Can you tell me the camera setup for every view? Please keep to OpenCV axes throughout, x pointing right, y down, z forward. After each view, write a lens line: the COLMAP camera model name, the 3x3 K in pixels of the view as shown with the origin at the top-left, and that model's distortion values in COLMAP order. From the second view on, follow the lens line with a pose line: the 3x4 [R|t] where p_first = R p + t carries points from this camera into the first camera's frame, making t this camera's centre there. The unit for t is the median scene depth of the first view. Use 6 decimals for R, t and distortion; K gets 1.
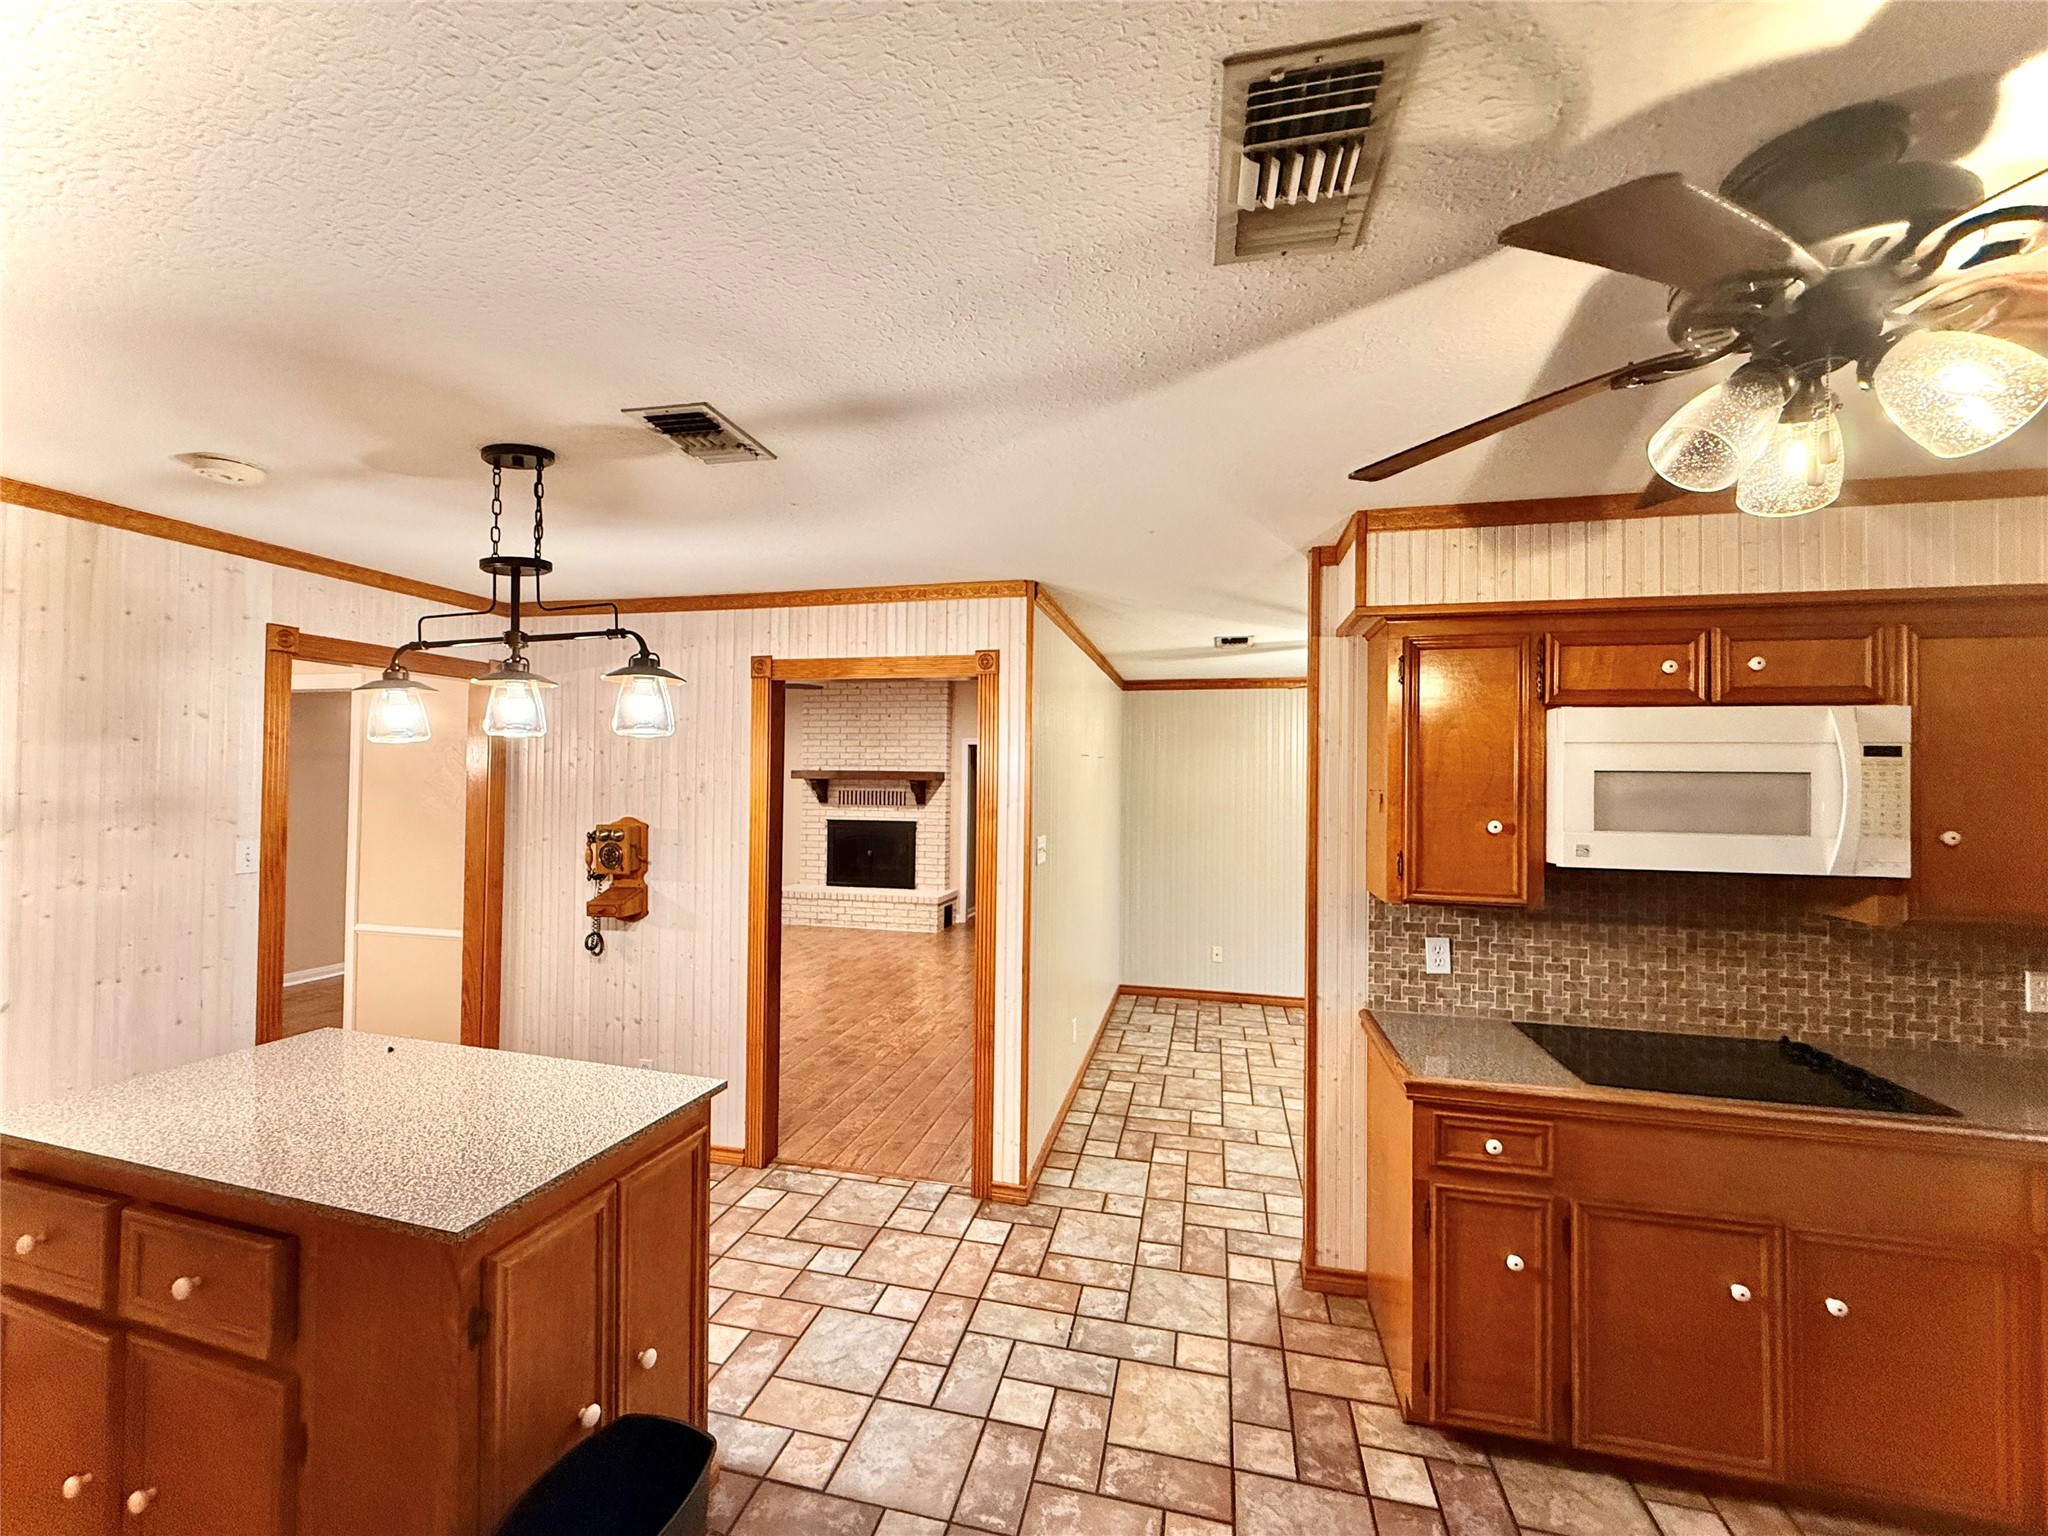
lens RADIAL K [[817.5, 0, 1025.1], [0, 817.5, 768.6], [0, 0, 1]] dist [0.001677, 0.000170]
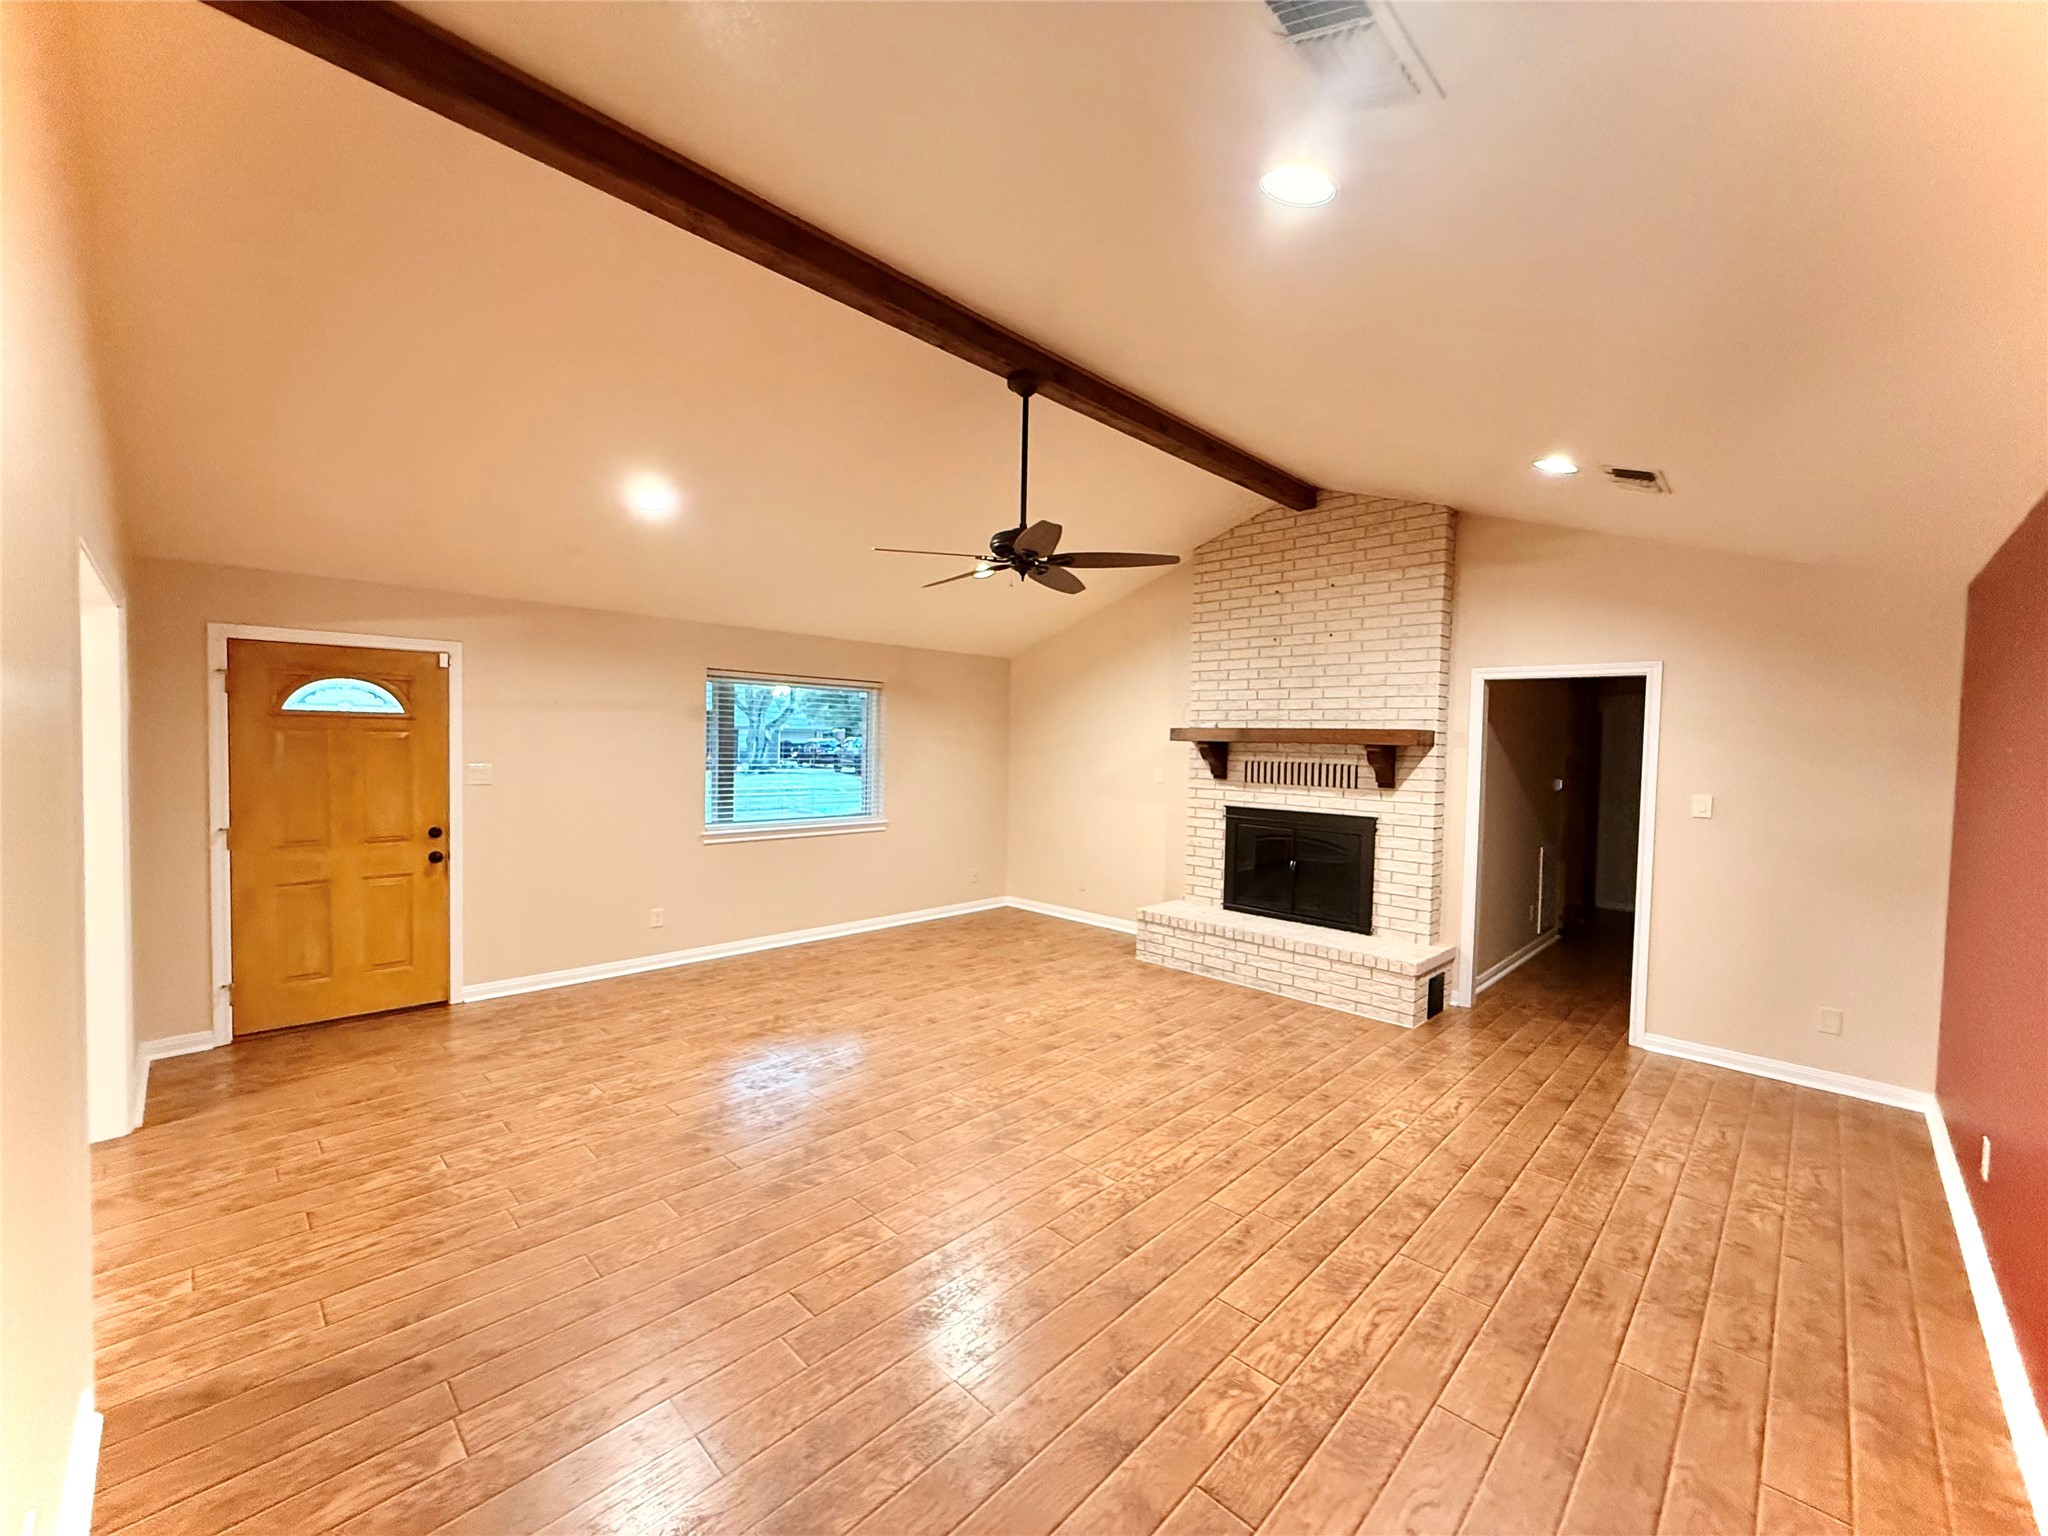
lens RADIAL K [[817.5, 0, 1022.8], [0, 817.5, 768.1], [0, 0, 1]] dist [0.001677, 0.000170]
pose [[0.853016, 0.025349, -0.521269, -0.047574], [-0.004048, 0.999111, 0.041963, 0.007386], [0.521869, -0.033685, 0.852360, 0.387821]]
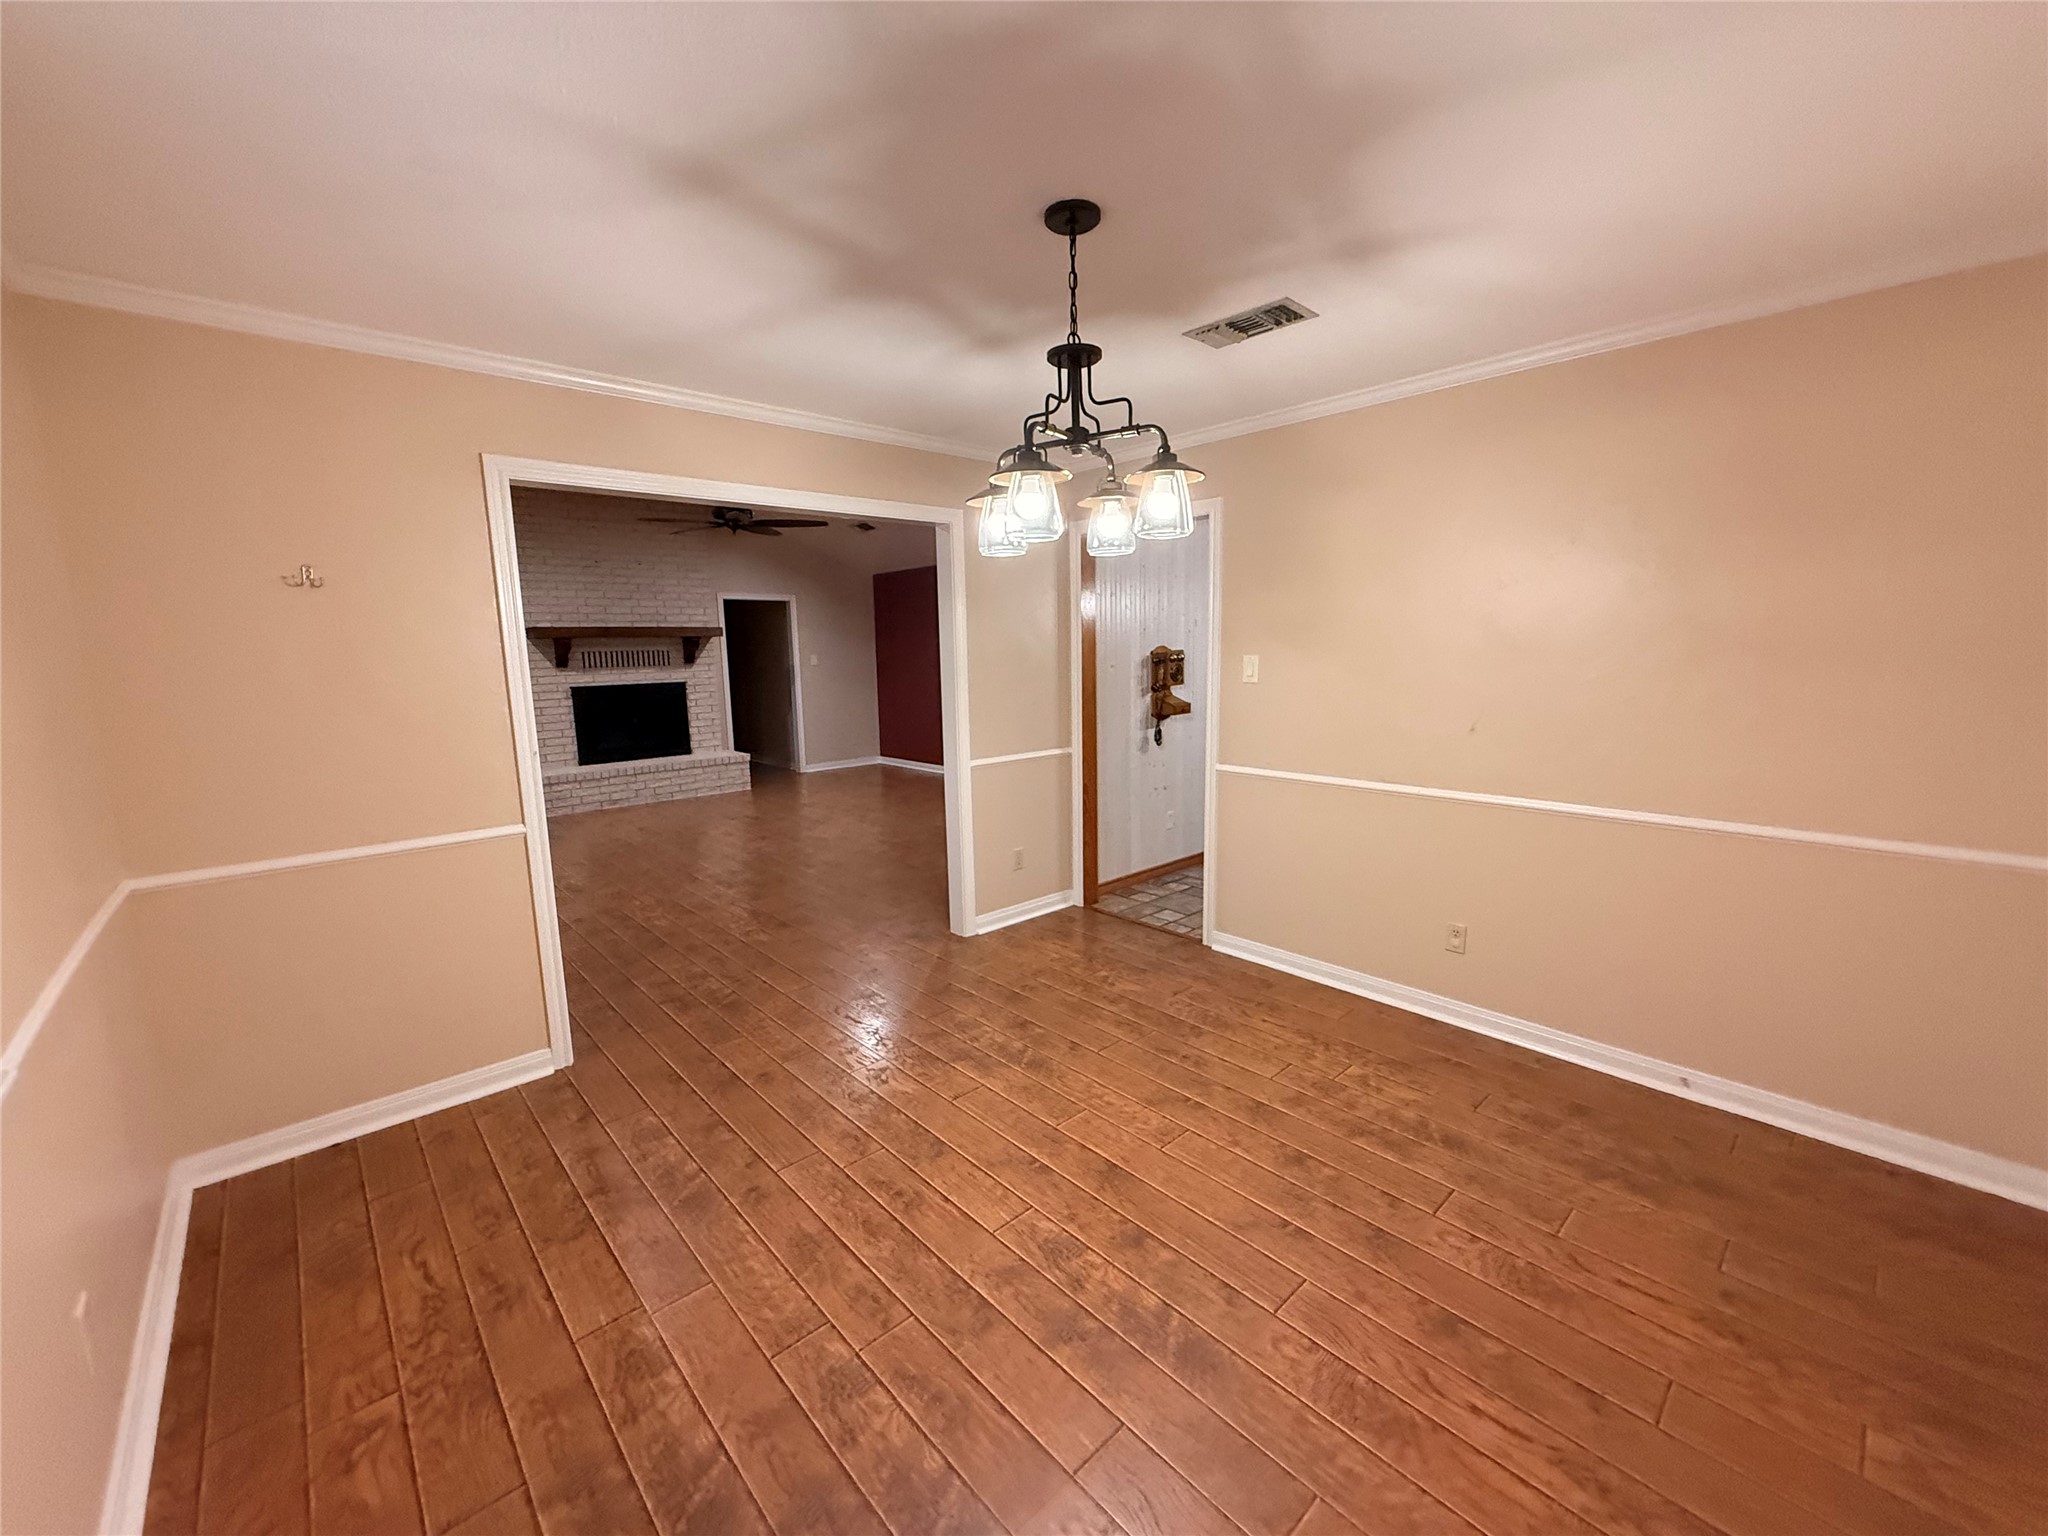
lens RADIAL K [[817.5, 0, 1018.2], [0, 817.5, 771.4], [0, 0, 1]] dist [0.001677, 0.000170]
pose [[0.570903, -0.147386, 0.807680, -0.685181], [0.013475, 0.985305, 0.170274, 0.011509], [-0.820907, -0.086327, 0.564499, 0.153774]]
